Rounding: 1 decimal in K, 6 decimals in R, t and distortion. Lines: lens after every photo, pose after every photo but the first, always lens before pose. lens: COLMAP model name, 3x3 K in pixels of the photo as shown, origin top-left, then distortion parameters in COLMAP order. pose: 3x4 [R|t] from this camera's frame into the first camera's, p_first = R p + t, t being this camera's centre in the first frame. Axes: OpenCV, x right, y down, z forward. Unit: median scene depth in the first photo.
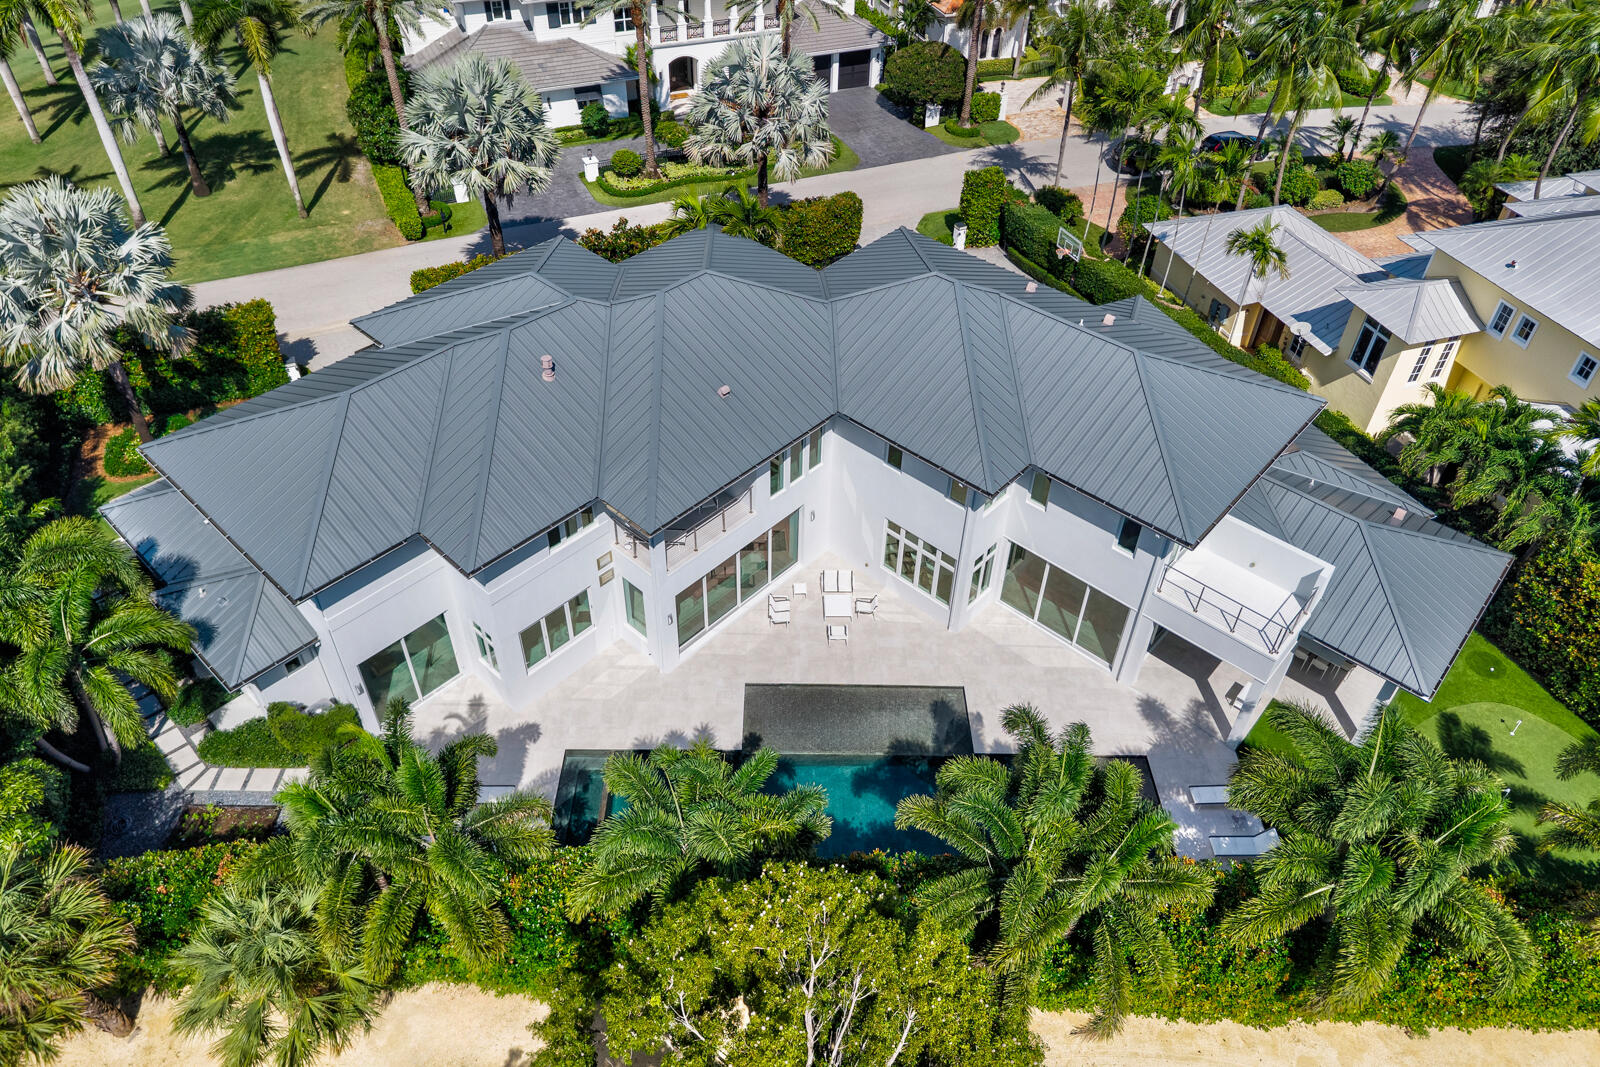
lens RADIAL K [[1032.8, 0, 807.3], [0, 1032.8, 447.4], [0, 0, 1]] dist [0.109283, -0.212727]
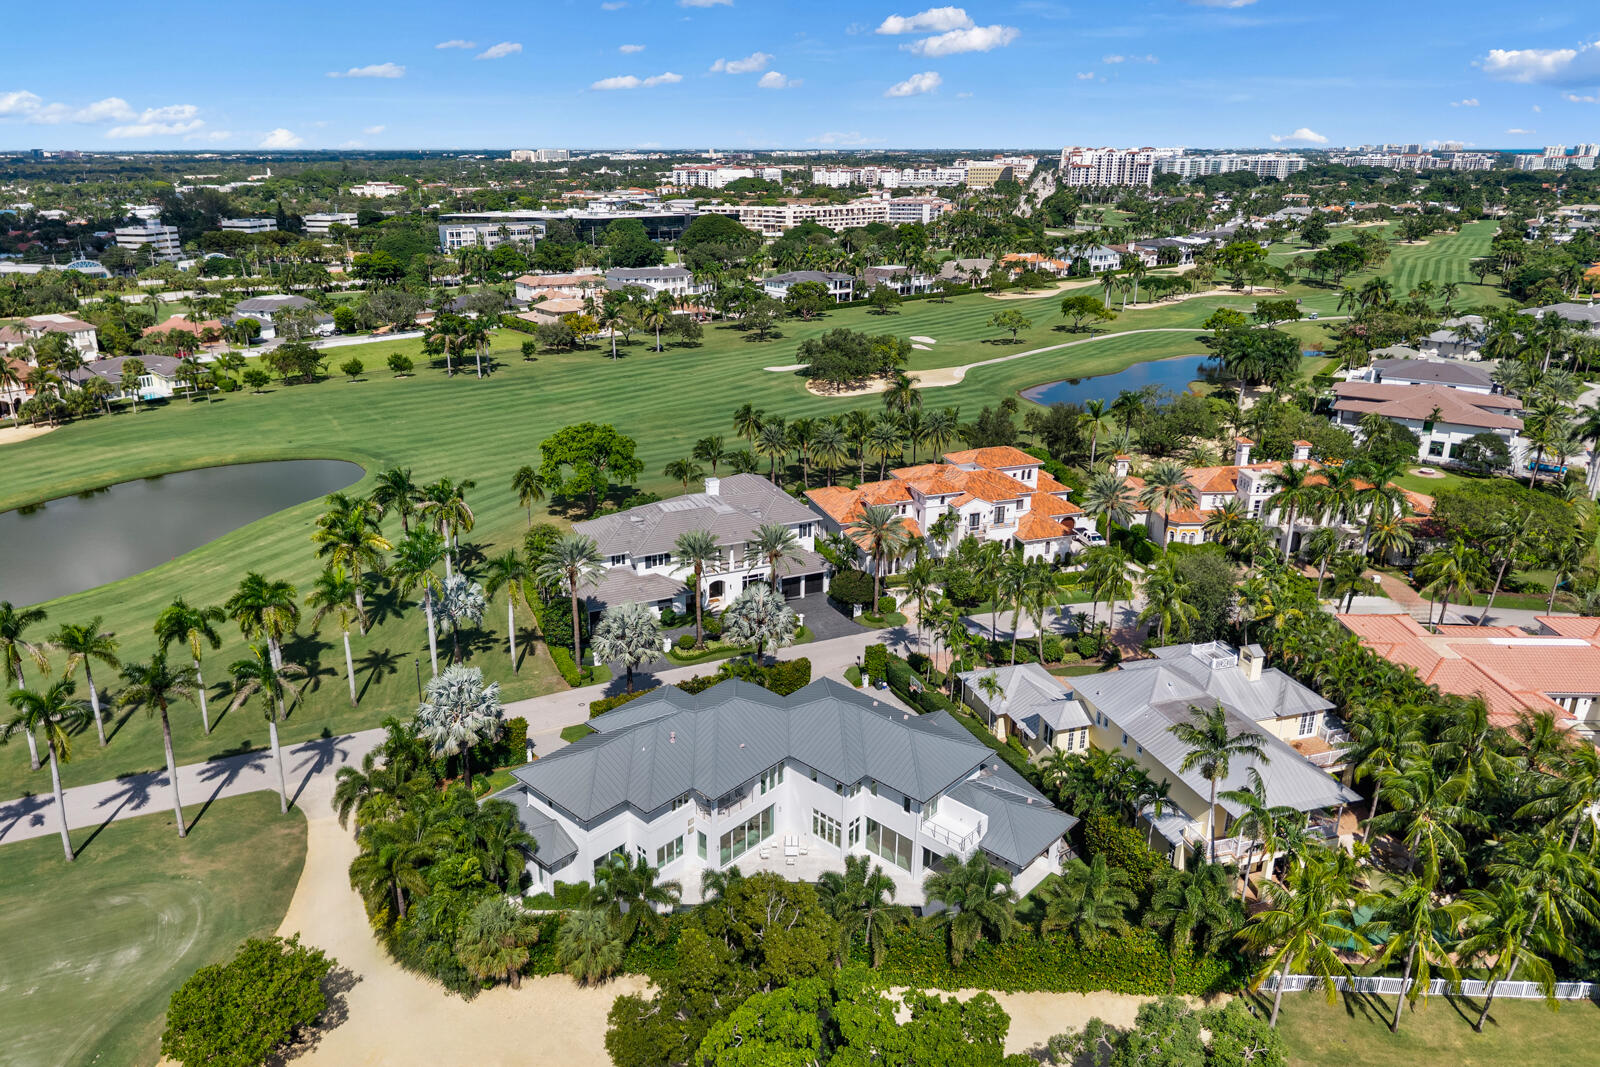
lens RADIAL K [[1032.8, 0, 807.3], [0, 1032.8, 447.4], [0, 0, 1]] dist [0.109283, -0.212727]
pose [[0.999928, -0.011981, 0.000815, 0.049708], [0.011290, 0.914830, -0.403681, 0.182573], [0.004091, 0.403661, 0.914899, -0.956858]]
